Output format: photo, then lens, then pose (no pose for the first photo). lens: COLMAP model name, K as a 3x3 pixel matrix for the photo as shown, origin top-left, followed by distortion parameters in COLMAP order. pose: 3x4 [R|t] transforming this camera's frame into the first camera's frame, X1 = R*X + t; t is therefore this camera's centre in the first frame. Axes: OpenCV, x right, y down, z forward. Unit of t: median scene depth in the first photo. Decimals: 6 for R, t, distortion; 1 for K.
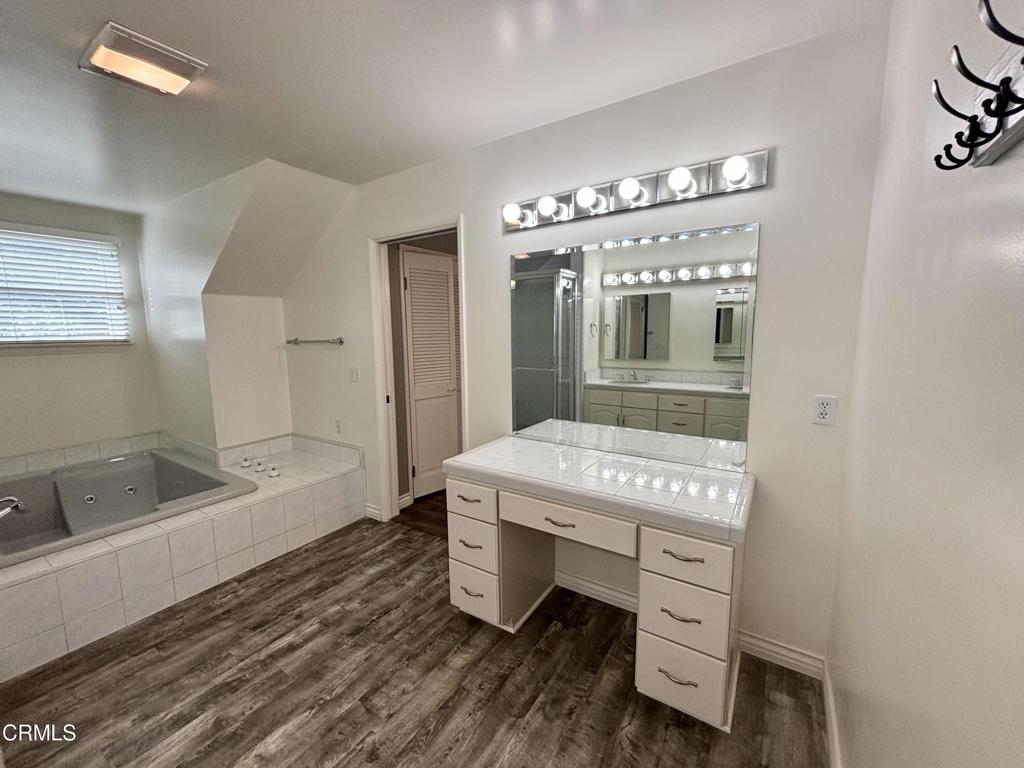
lens RADIAL K [[407.4, 0, 510.8], [0, 407.4, 381.8], [0, 0, 1]] dist [-0.000655, -0.000275]
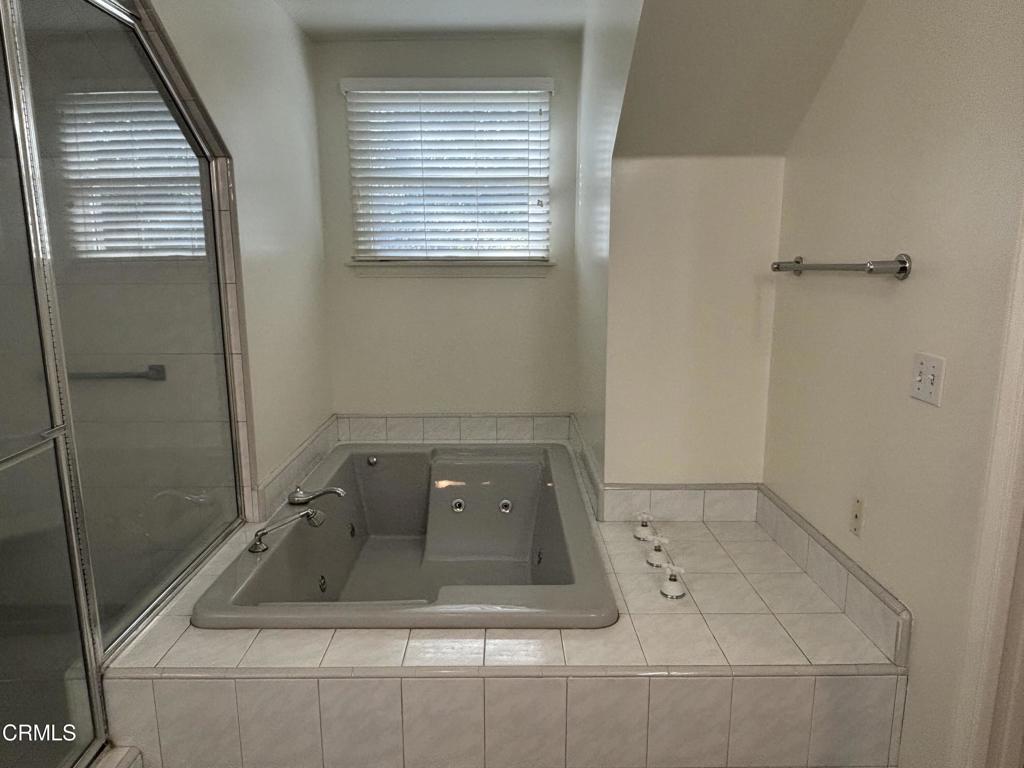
lens RADIAL K [[678.9, 0, 508.7], [0, 678.9, 391.0], [0, 0, 1]] dist [0.006001, -0.001655]
pose [[0.550101, 0.171685, -0.817259, -0.126203], [-0.107140, 0.985061, 0.134819, -0.040158], [0.828197, 0.013397, 0.560277, 0.413483]]
